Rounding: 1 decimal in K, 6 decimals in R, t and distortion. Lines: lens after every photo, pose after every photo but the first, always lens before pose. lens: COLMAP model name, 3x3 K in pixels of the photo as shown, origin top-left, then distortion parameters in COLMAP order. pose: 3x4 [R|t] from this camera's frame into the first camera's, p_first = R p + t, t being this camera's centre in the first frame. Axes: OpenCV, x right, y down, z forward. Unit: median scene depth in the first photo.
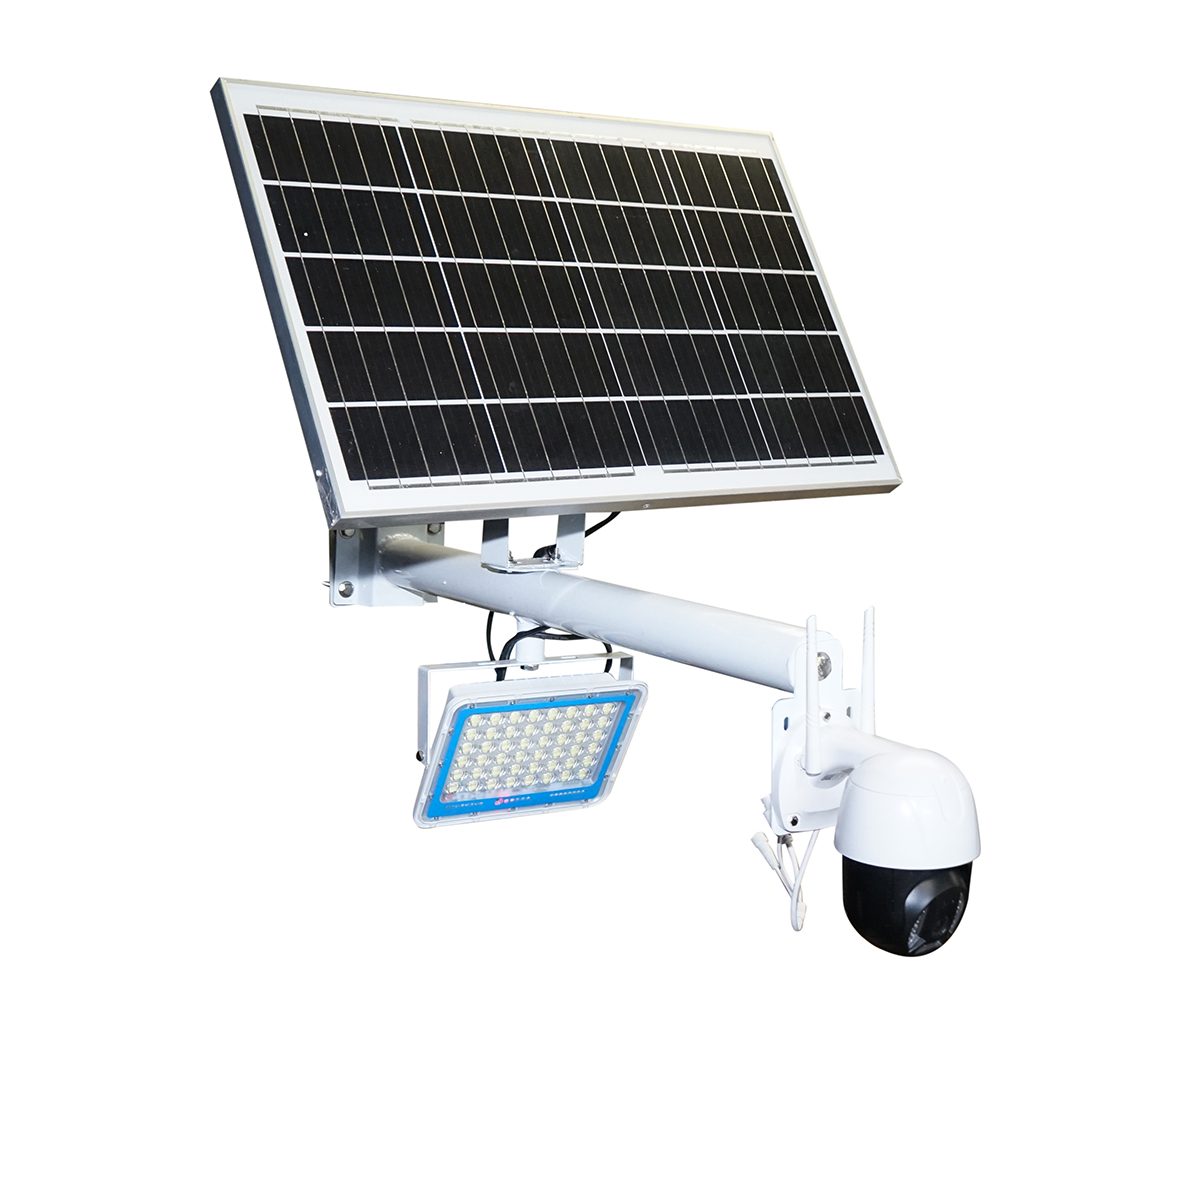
lens RADIAL K [[1527.7, 0, 598.0], [0, 1527.7, 605.1], [0, 0, 1]] dist [0.057363, 0.000000]
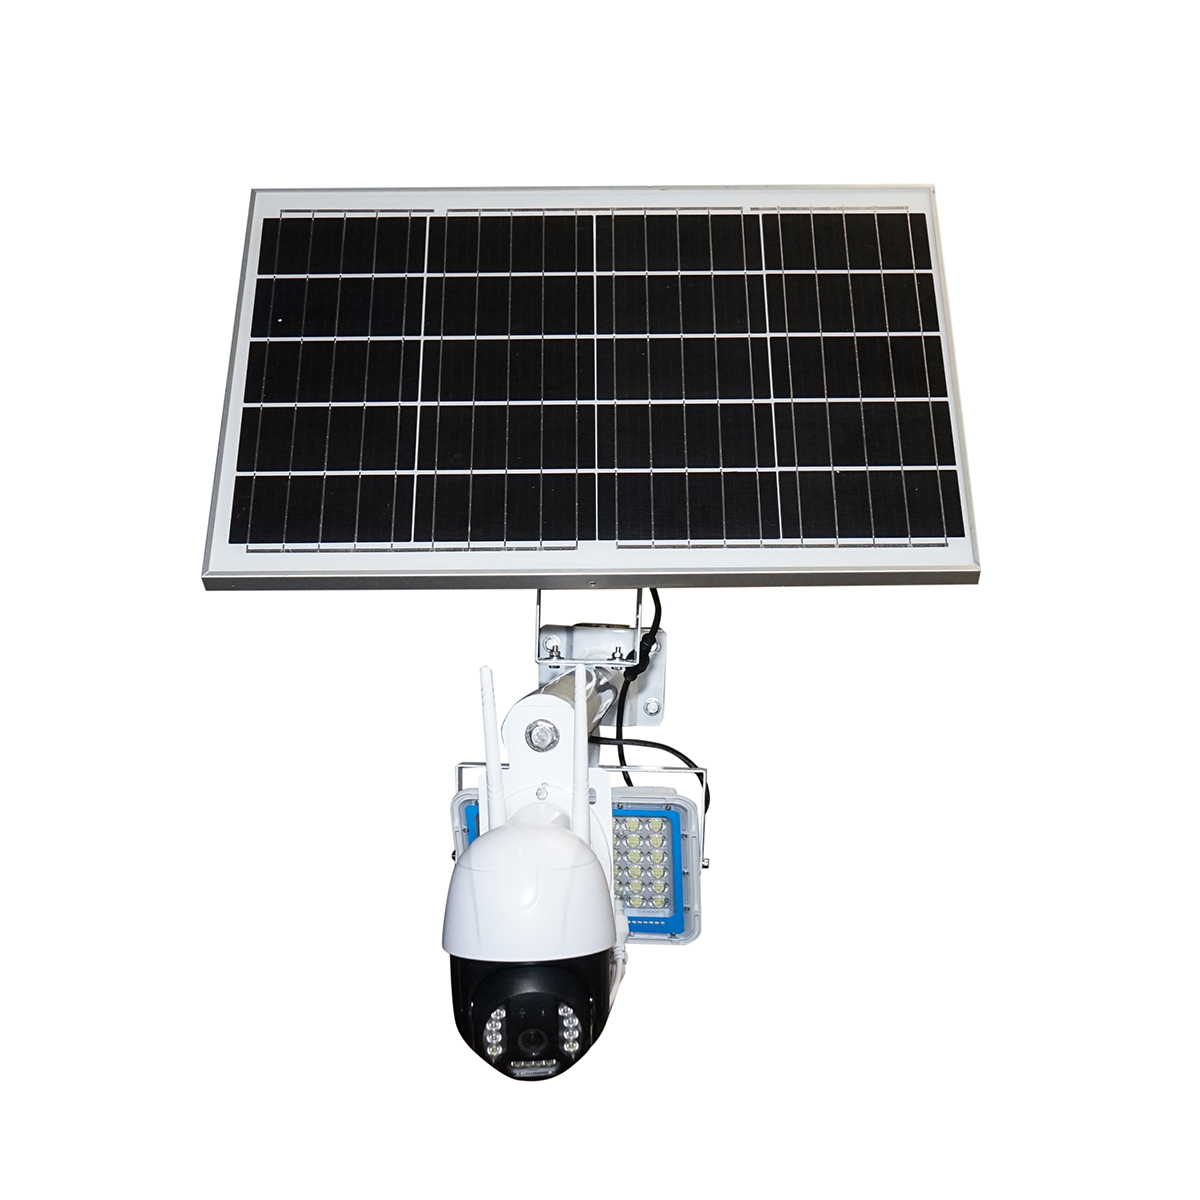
lens RADIAL K [[1302.6, 0, 593.9], [0, 1302.6, 611.8], [0, 0, 1]] dist [0.008471, 0.000000]
pose [[0.845353, 0.070810, -0.529494, 0.430485], [-0.080172, 0.996767, 0.005302, -0.045782], [0.528157, 0.037968, 0.848297, 0.274420]]
